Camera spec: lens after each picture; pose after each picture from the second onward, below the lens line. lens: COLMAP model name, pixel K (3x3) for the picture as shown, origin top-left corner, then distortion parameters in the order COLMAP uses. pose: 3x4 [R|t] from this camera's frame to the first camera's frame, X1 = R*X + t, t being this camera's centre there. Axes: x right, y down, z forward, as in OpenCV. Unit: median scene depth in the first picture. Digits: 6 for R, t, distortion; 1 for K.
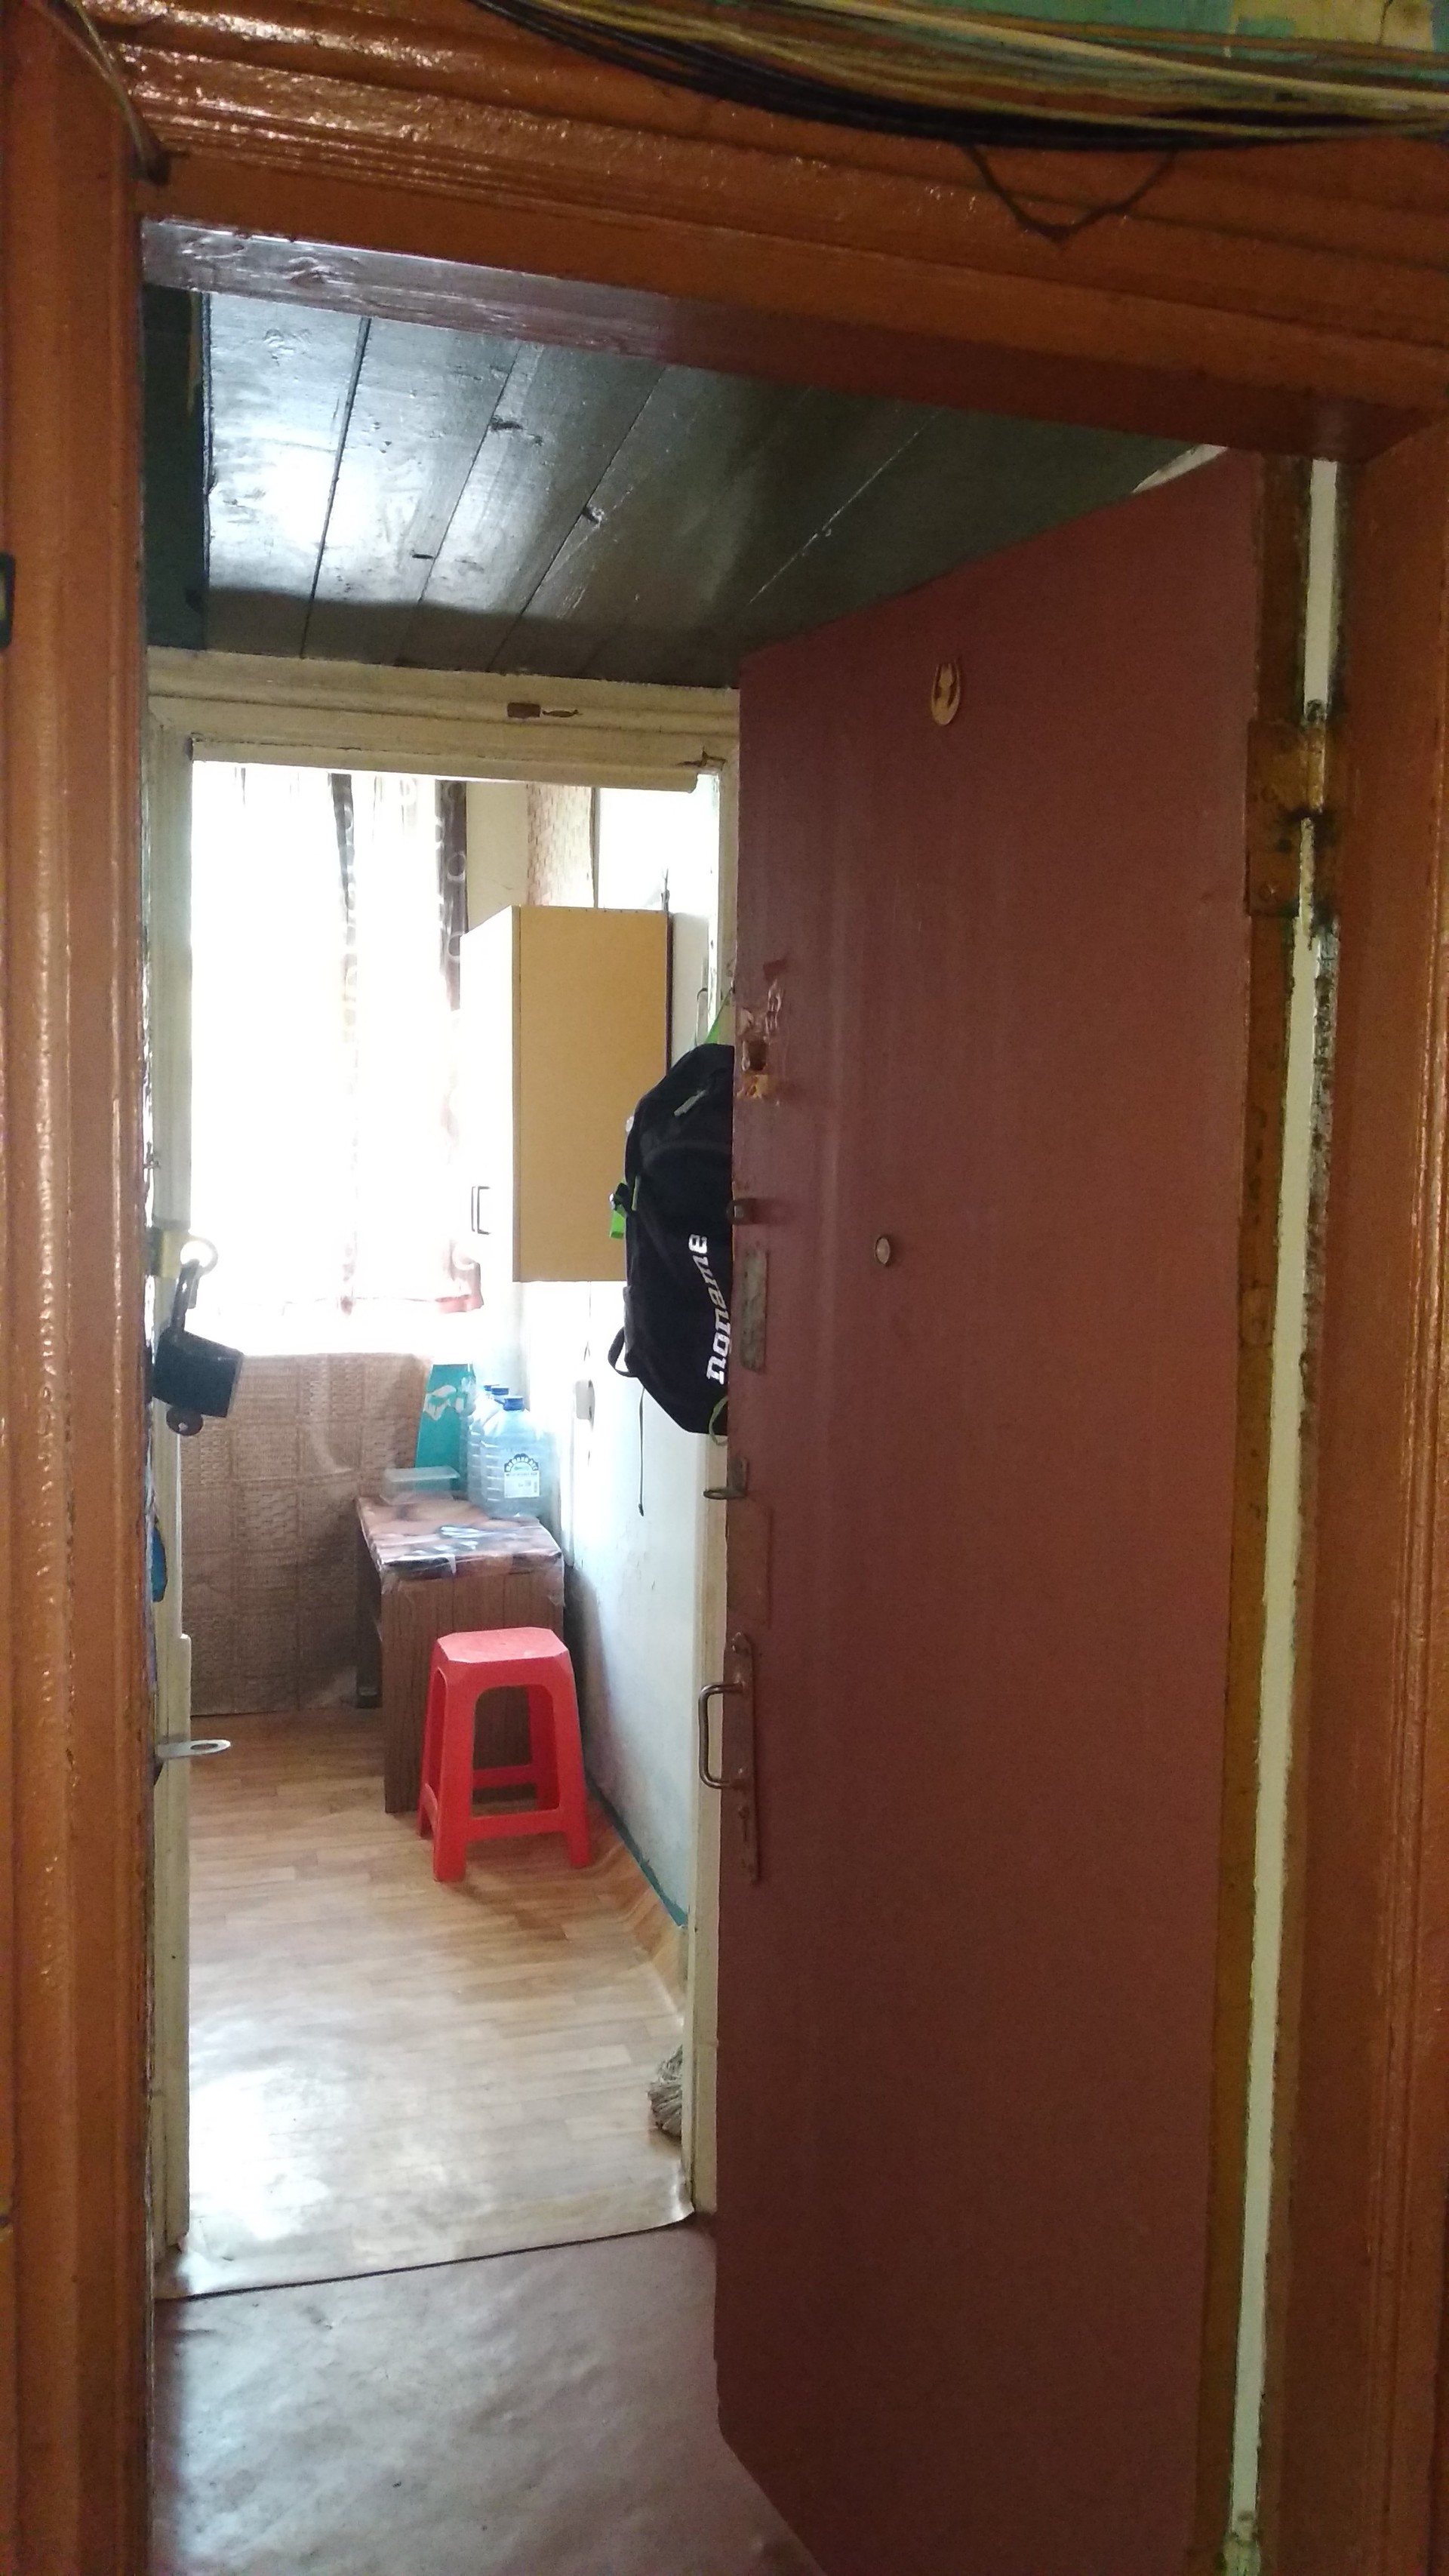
lens RADIAL K [[1989.7, 0, 727.3], [0, 1989.7, 1292.2], [0, 0, 1]] dist [0.031691, -0.046070]
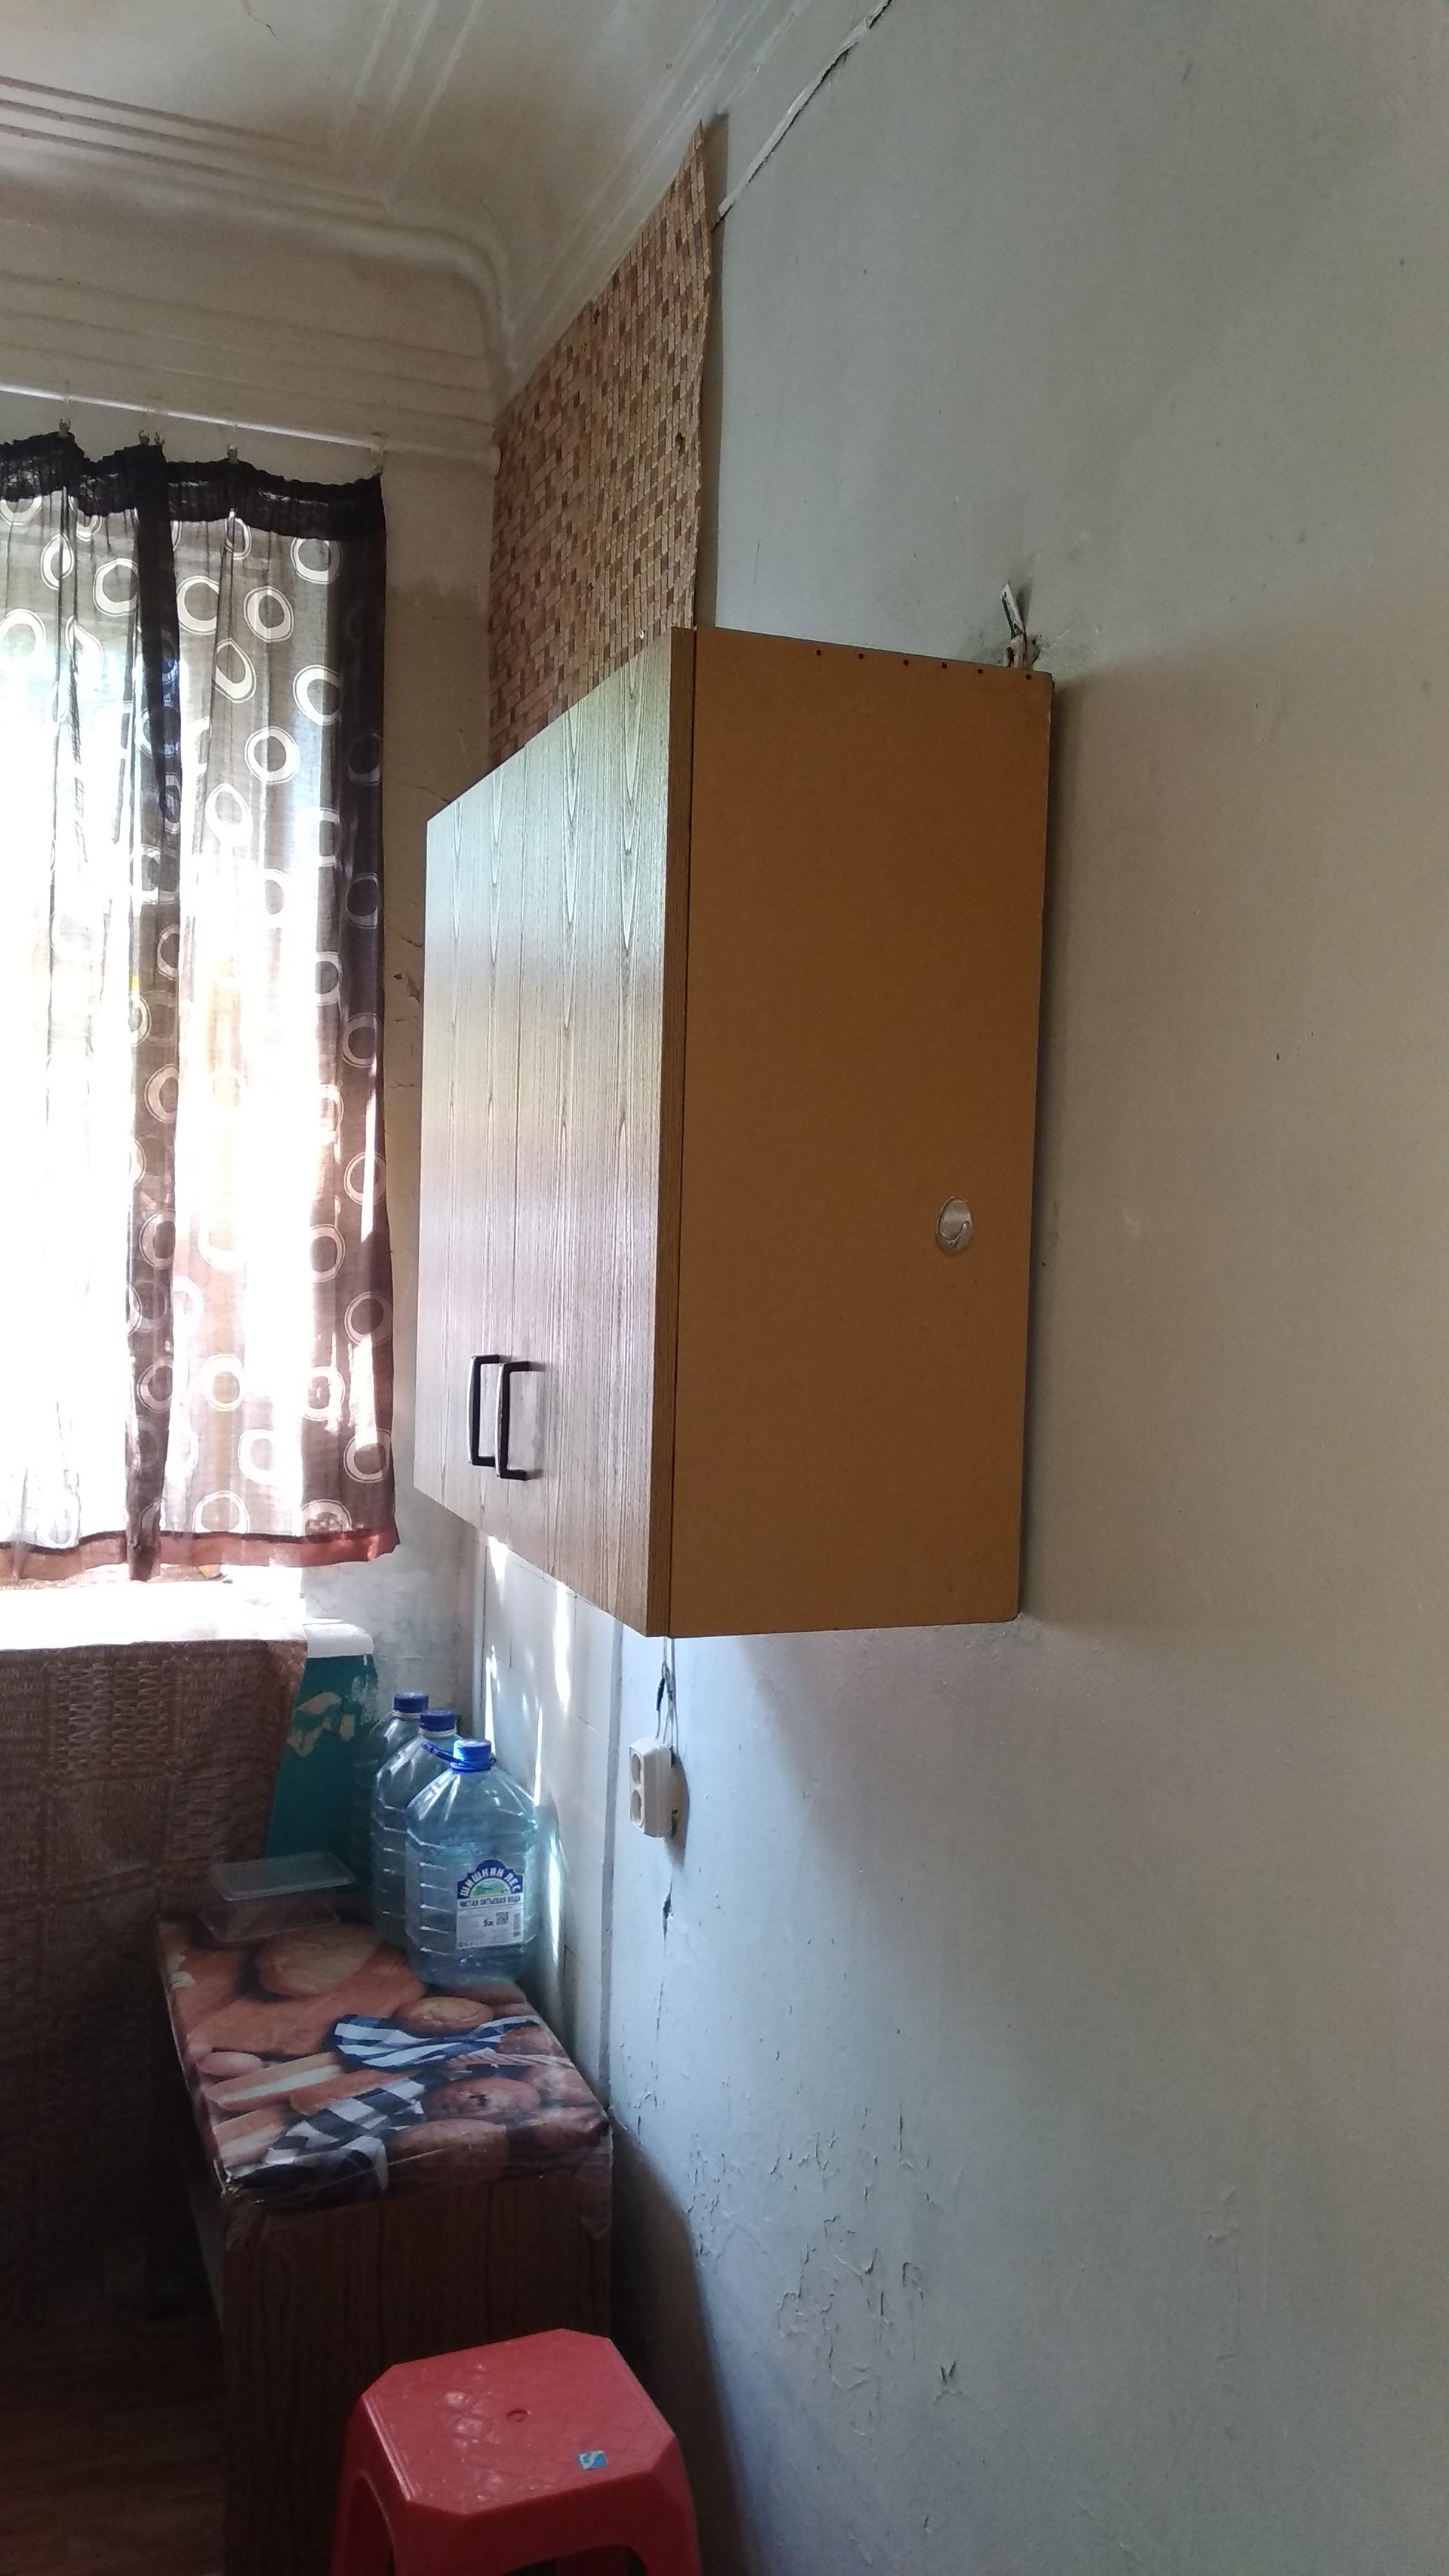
lens RADIAL K [[1989.7, 0, 722.2], [0, 1989.7, 1279.4], [0, 0, 1]] dist [0.031691, -0.046070]
pose [[0.993730, 0.010268, 0.111338, -0.098967], [-0.003709, 0.998254, -0.058958, -0.036638], [-0.111749, 0.058175, 0.992032, 0.455963]]
